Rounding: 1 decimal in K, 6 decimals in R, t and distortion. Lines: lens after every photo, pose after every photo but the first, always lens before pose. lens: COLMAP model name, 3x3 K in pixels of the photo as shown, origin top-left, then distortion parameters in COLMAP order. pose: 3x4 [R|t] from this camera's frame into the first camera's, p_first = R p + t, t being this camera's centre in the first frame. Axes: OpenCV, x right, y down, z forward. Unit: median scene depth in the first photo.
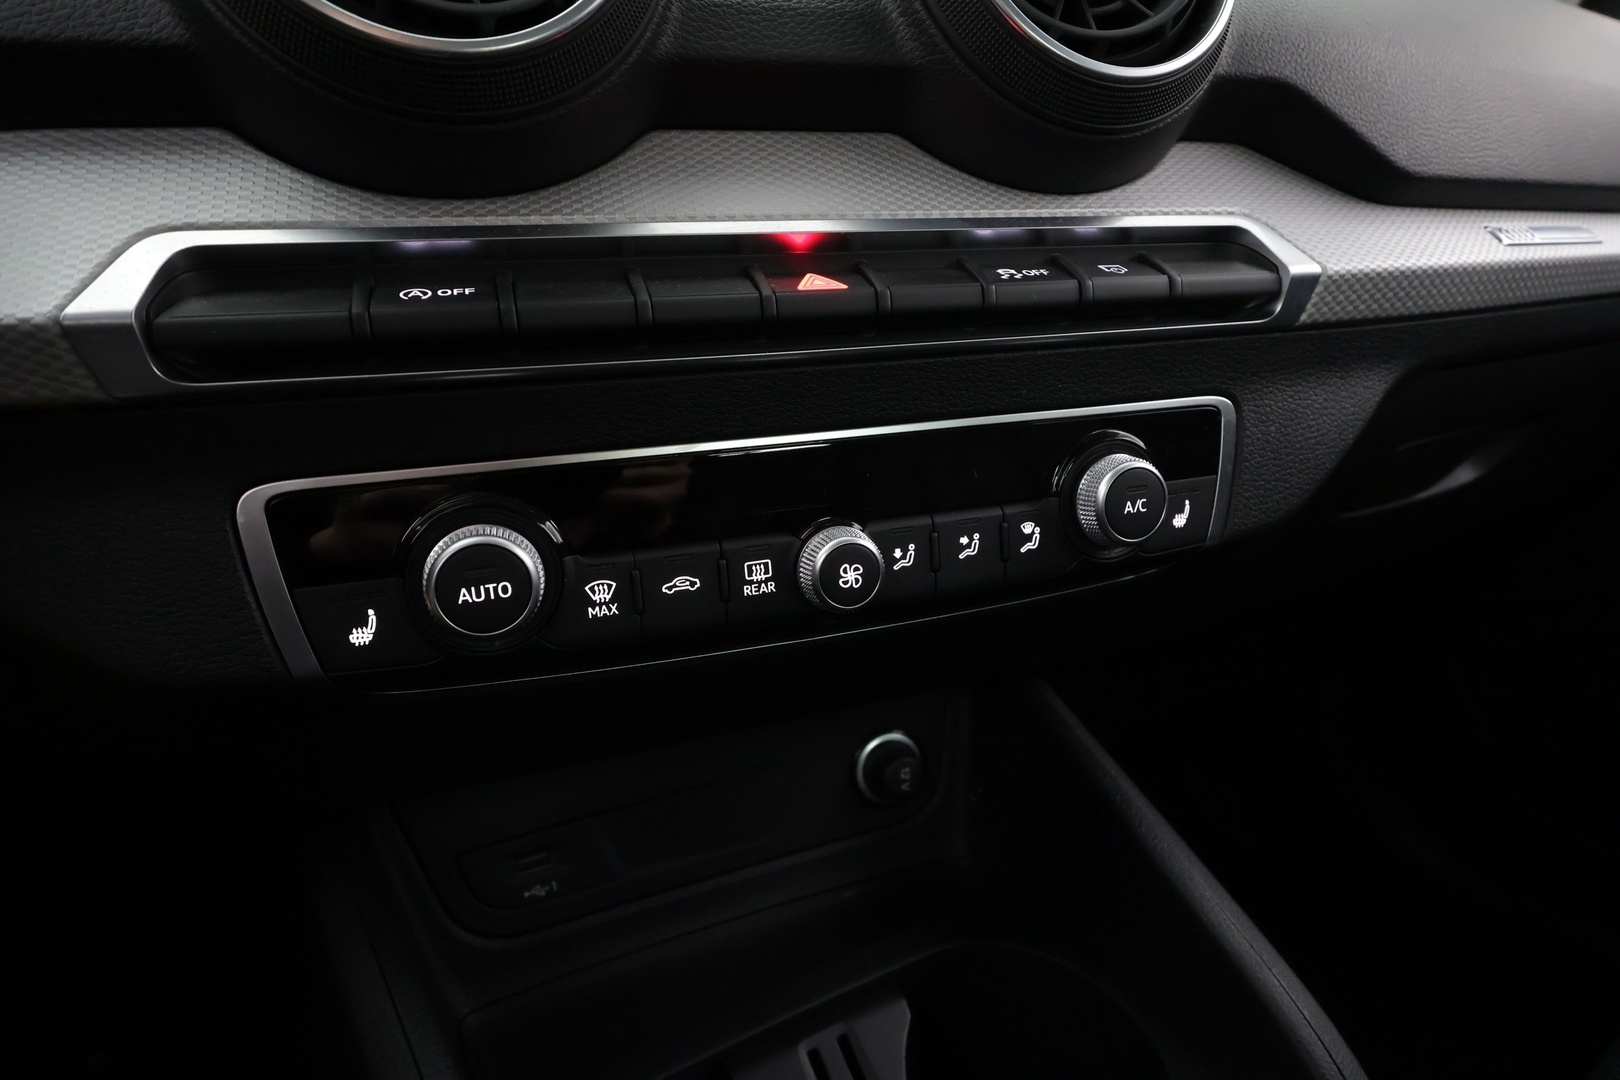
lens RADIAL K [[917.5, 0, 810.0], [0, 917.5, 540.0], [0, 0, 1]] dist [-0.000506, 0.001207]
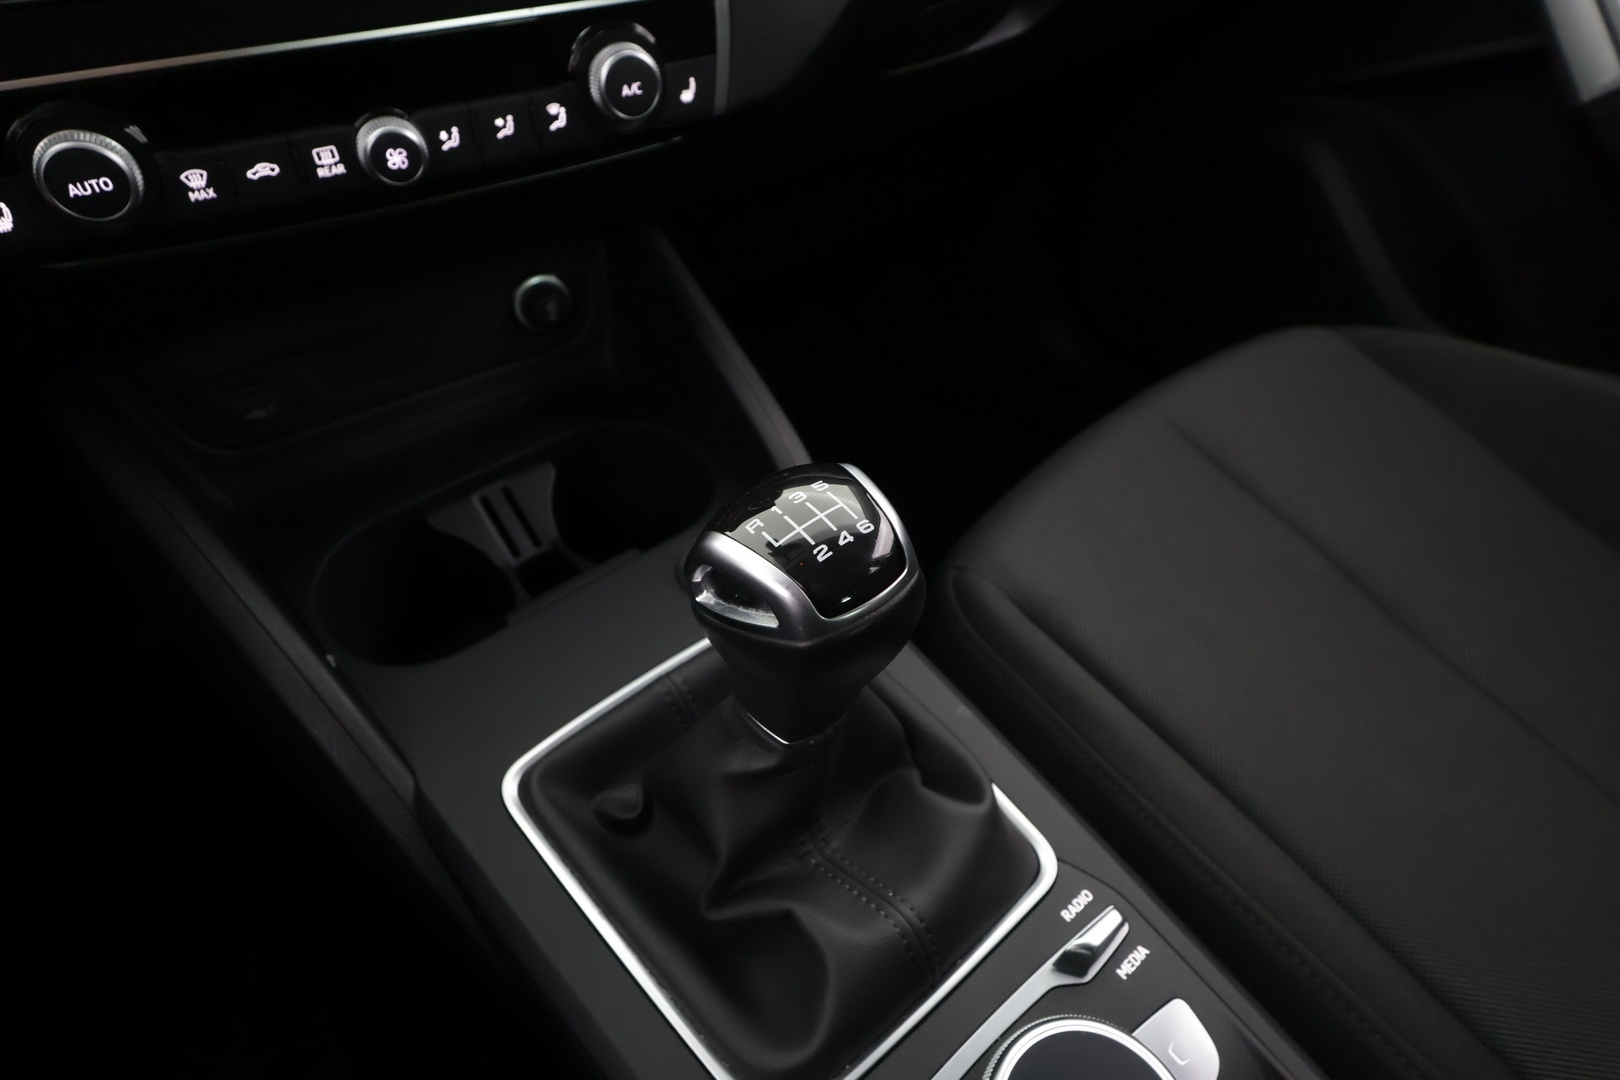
lens RADIAL K [[917.5, 0, 810.0], [0, 917.5, 540.0], [0, 0, 1]] dist [-0.000506, 0.001207]
pose [[0.983201, -0.099763, 0.152852, 0.369696], [0.015989, 0.881272, 0.472339, -0.091487], [-0.181826, -0.461960, 0.868062, -0.518685]]
